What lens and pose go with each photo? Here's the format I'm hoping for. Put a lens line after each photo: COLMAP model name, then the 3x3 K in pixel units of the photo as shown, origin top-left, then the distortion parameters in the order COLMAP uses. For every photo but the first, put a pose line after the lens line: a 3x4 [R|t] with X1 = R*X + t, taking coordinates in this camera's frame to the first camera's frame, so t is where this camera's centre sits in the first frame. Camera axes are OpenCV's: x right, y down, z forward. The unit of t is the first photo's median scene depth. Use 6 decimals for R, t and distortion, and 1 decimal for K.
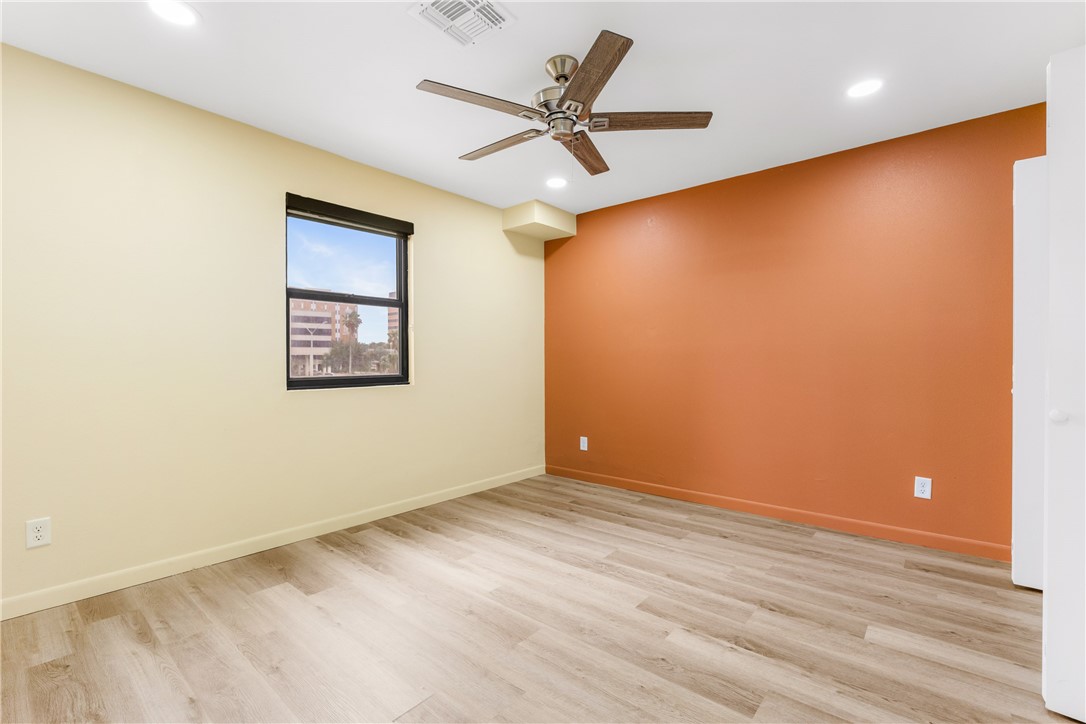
lens RADIAL K [[477.9, 0, 547.6], [0, 477.9, 359.3], [0, 0, 1]] dist [-0.007203, 0.001053]
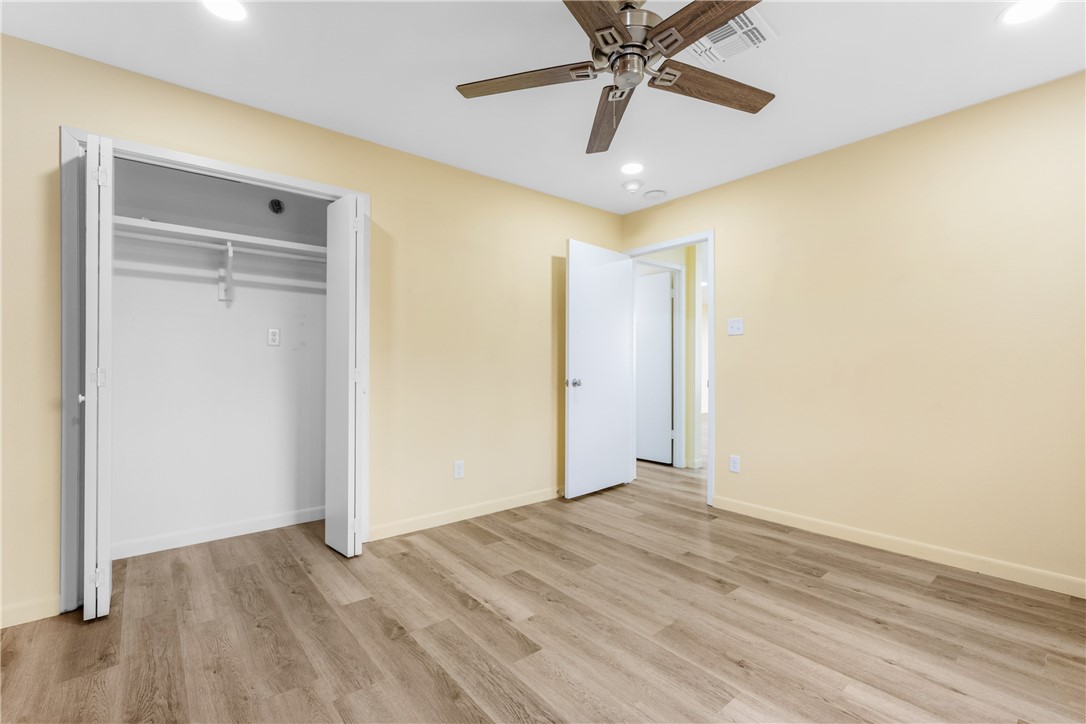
lens RADIAL K [[477.9, 0, 544.2], [0, 477.9, 364.2], [0, 0, 1]] dist [-0.007203, 0.001053]
pose [[-0.983058, 0.000164, 0.183294, 0.021147], [0.001009, 0.999989, 0.004519, 0.003293], [-0.183292, 0.004627, -0.983048, 1.742708]]
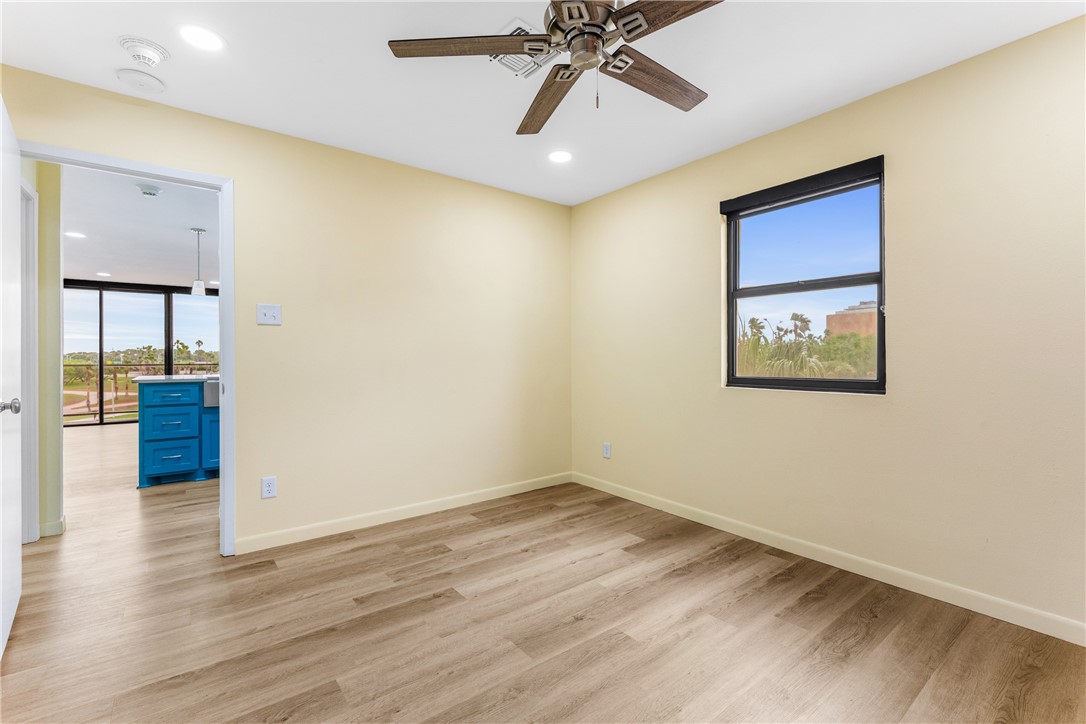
lens RADIAL K [[477.9, 0, 537.7], [0, 477.9, 356.6], [0, 0, 1]] dist [-0.007203, 0.001053]
pose [[-0.218685, -0.000252, -0.975795, 0.745673], [-0.000552, 1.000000, -0.000134, -0.002227], [0.975795, 0.000509, -0.218685, 1.049496]]
